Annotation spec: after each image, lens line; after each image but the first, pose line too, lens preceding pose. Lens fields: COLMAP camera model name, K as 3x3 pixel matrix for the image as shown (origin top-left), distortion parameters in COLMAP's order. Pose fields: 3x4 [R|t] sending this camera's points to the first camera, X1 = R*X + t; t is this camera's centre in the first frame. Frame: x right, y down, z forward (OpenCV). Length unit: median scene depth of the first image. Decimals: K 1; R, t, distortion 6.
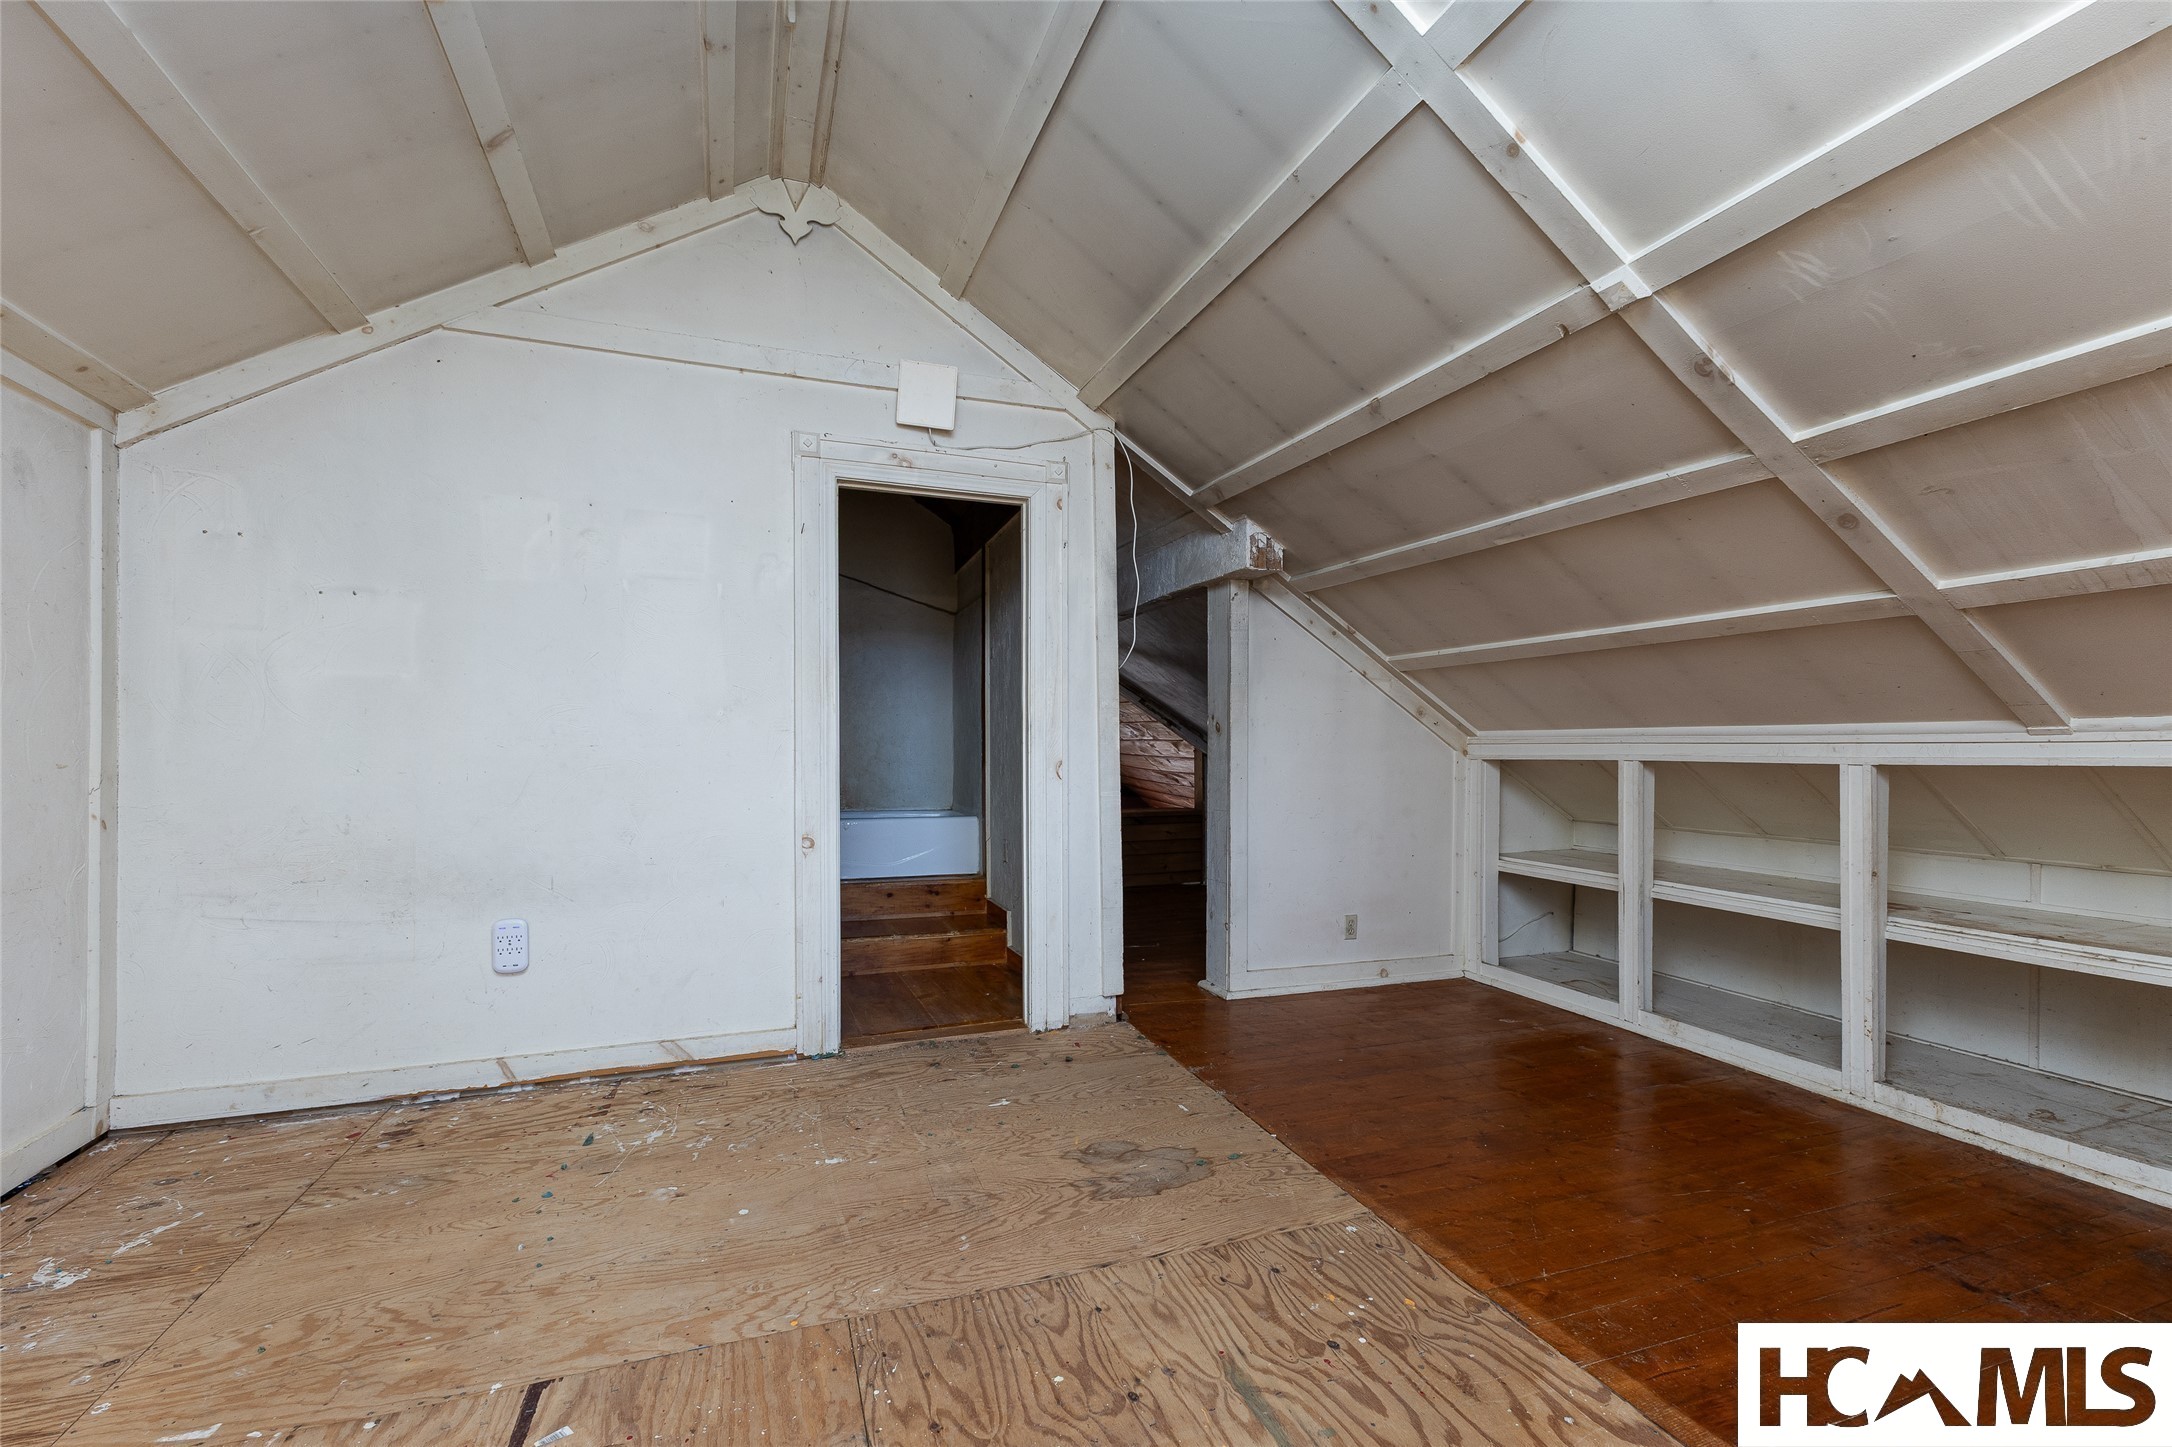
lens RADIAL K [[937.8, 0, 1086.0], [0, 937.8, 723.5], [0, 0, 1]] dist [0.001442, 0.000132]
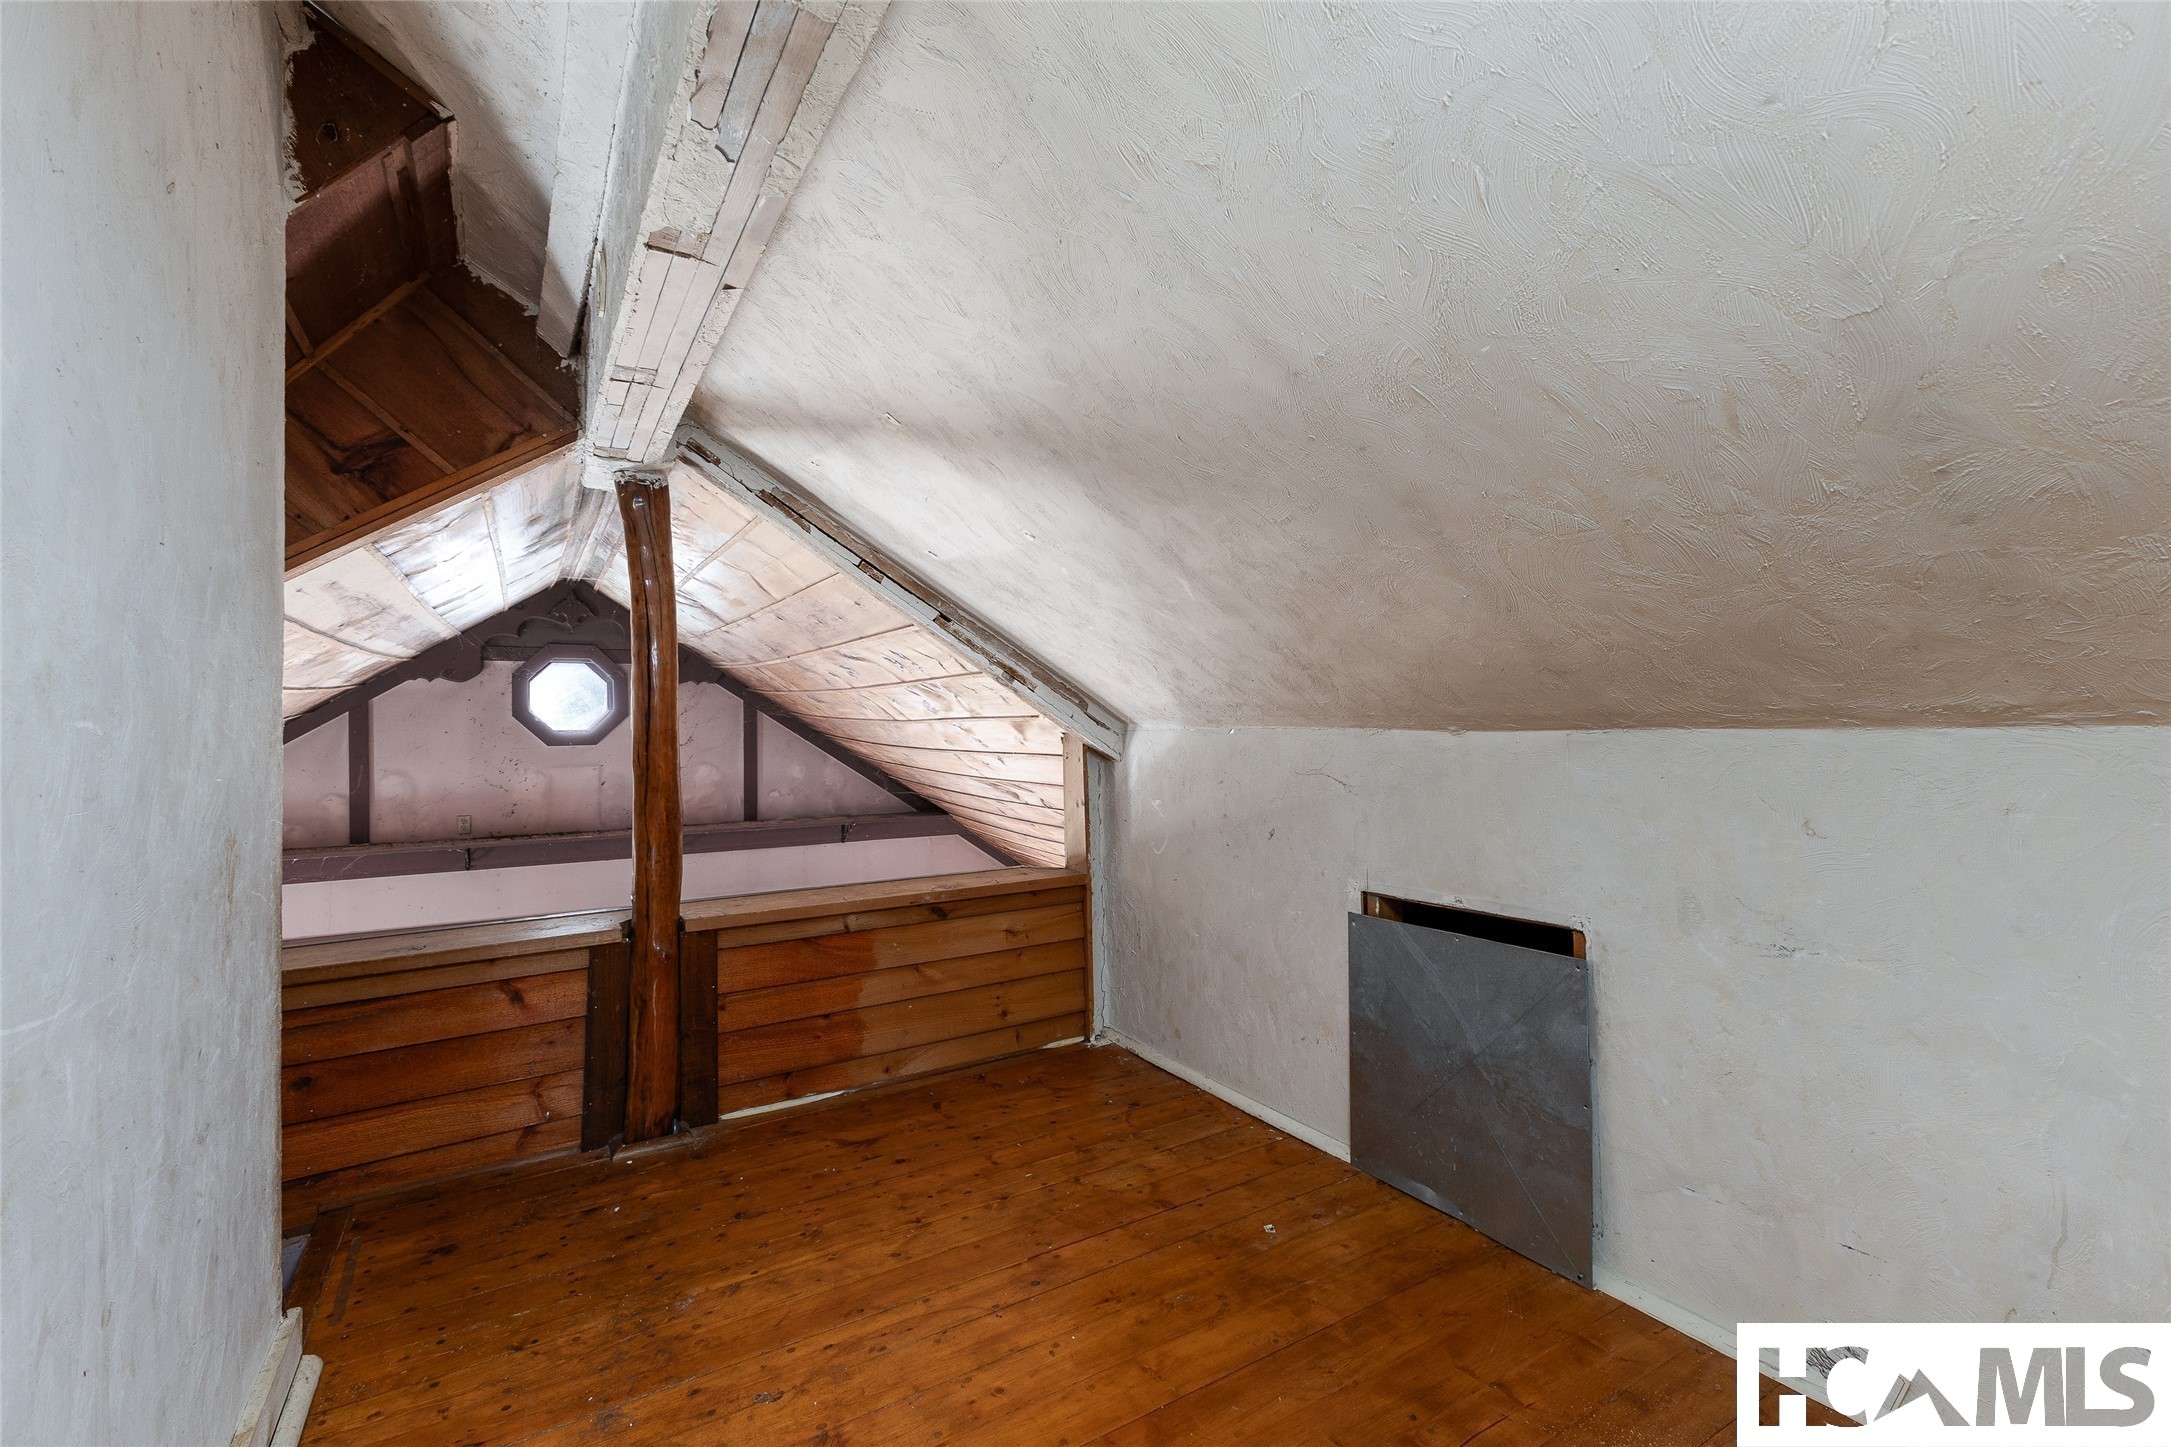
lens RADIAL K [[937.4, 0, 1085.5], [0, 937.4, 723.5], [0, 0, 1]] dist [0.001442, 0.000132]
pose [[0.980649, -0.015546, 0.195157, 0.036904], [0.012713, 0.999795, 0.015763, 0.014358], [-0.195362, -0.012977, 0.980645, 0.533846]]
